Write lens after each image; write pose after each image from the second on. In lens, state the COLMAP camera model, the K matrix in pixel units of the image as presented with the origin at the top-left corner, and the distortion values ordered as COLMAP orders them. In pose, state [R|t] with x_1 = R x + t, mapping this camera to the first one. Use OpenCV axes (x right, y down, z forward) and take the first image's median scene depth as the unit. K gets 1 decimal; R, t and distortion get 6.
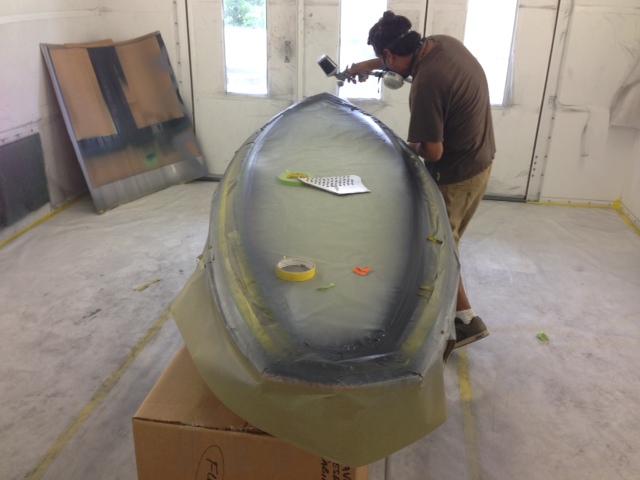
lens RADIAL K [[593.4, 0, 311.0], [0, 593.4, 231.7], [0, 0, 1]] dist [0.036606, 0.000000]
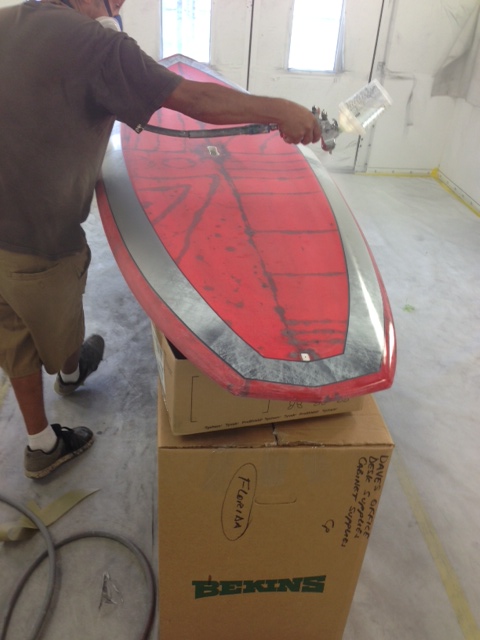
lens RADIAL K [[593.4, 0, 229.0], [0, 593.4, 317.1], [0, 0, 1]] dist [0.036606, 0.000000]
pose [[0.969950, -0.087839, 0.226895, -0.101248], [0.042982, 0.979751, 0.195551, -0.016743], [-0.239478, -0.179922, 0.954085, 0.033611]]
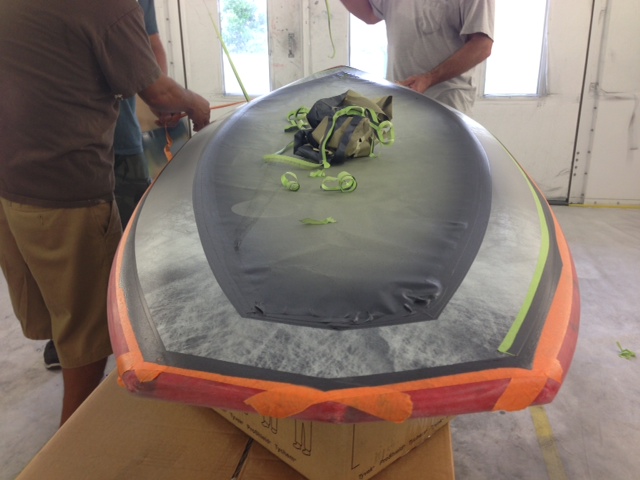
lens RADIAL K [[593.4, 0, 315.2], [0, 593.4, 242.1], [0, 0, 1]] dist [0.036606, 0.000000]
pose [[0.999168, -0.033064, 0.023883, -0.031613], [0.034180, 0.998263, -0.047977, 0.033538], [-0.022255, 0.048753, 0.998563, 0.138842]]
